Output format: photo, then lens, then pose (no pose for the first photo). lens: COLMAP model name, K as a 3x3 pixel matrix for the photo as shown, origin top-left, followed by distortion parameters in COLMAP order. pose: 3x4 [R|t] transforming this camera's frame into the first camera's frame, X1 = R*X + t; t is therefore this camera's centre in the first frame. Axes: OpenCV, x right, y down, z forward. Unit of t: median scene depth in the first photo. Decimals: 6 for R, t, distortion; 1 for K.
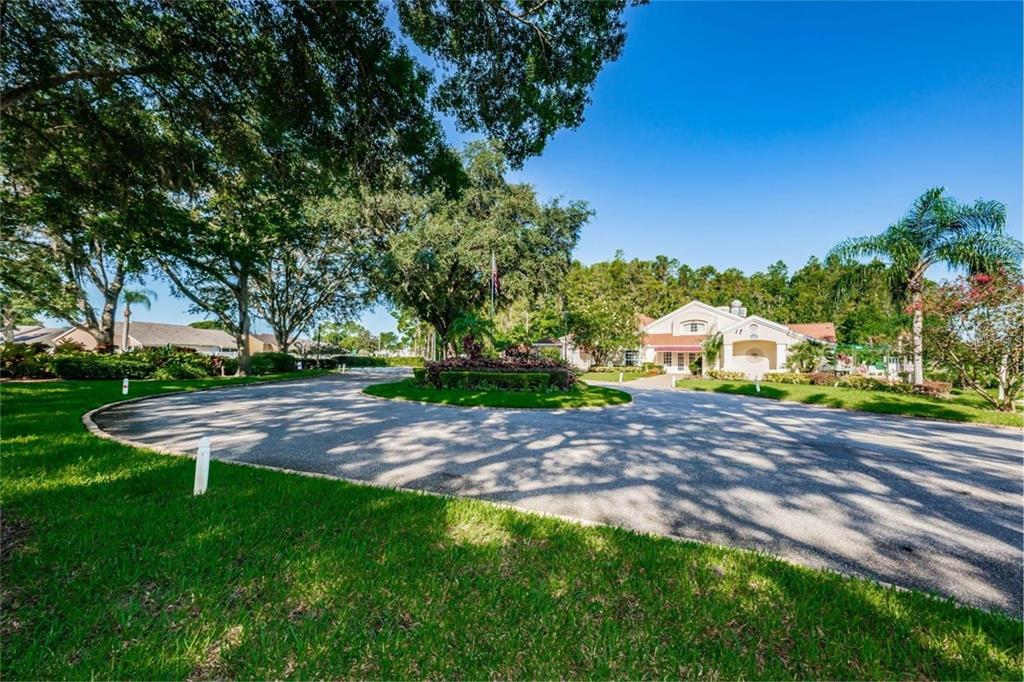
lens RADIAL K [[432.7, 0, 508.9], [0, 432.7, 333.5], [0, 0, 1]] dist [-0.003708, -0.000077]
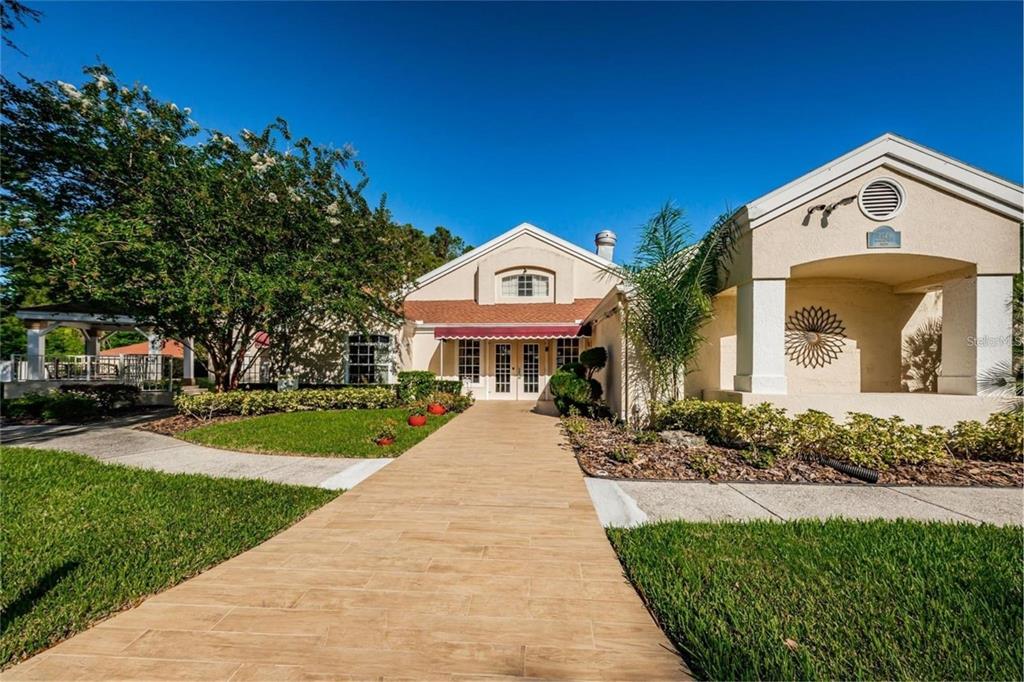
lens RADIAL K [[432.7, 0, 508.9], [0, 432.7, 333.5], [0, 0, 1]] dist [-0.003708, -0.000077]
pose [[0.876569, 0.018407, 0.480924, 0.224775], [-0.006834, 0.999644, -0.025804, 0.045490], [-0.481227, 0.019333, 0.876383, 0.674653]]
